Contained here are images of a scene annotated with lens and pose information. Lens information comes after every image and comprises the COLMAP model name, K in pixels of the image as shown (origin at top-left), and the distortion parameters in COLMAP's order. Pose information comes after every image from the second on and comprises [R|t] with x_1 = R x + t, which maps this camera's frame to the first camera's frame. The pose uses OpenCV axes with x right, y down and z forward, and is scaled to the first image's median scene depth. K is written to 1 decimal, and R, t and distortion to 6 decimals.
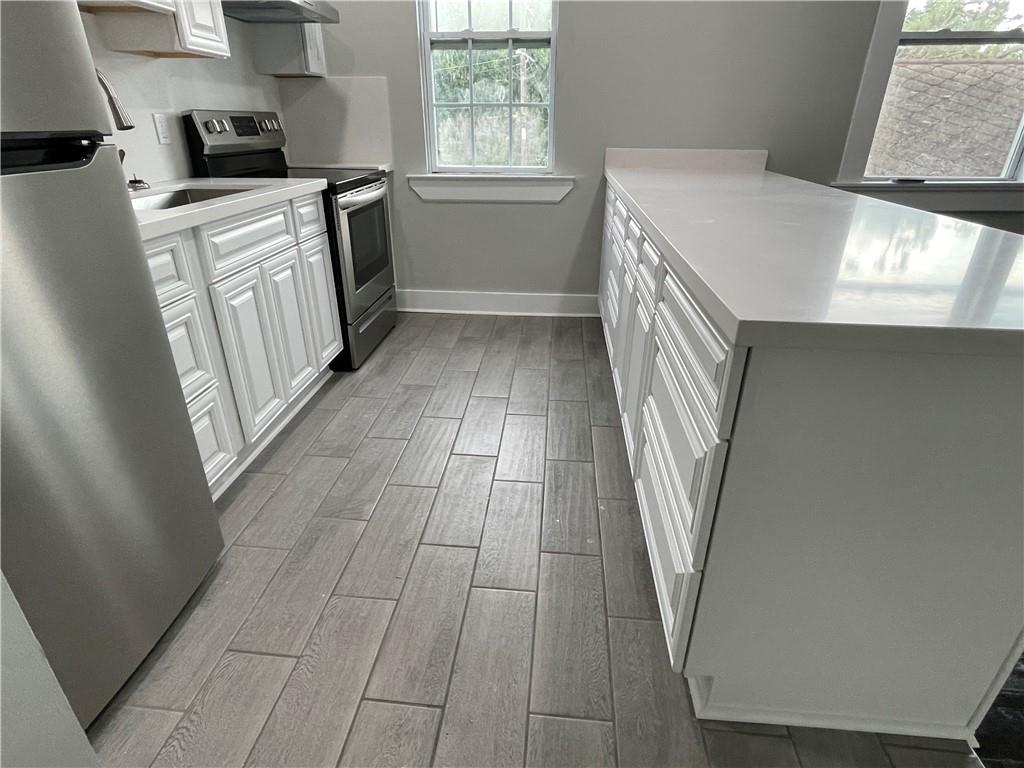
lens RADIAL K [[551.1, 0, 512.0], [0, 551.1, 384.0], [0, 0, 1]] dist [-0.004838, -0.000868]
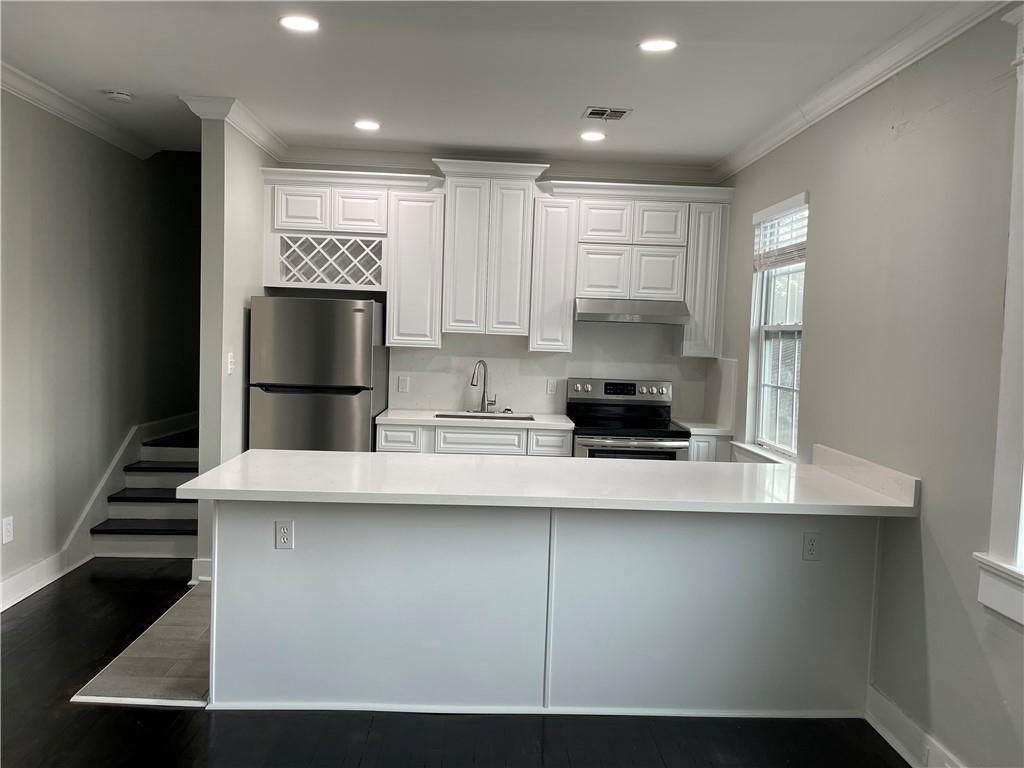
lens RADIAL K [[775.8, 0, 512.0], [0, 775.8, 384.0], [0, 0, 1]] dist [0.027069, 0.000166]
pose [[0.125912, 0.069727, -0.989588, 1.599022], [-0.458482, 0.888693, 0.004282, -0.367962], [0.879739, 0.453169, 0.143866, 0.451697]]
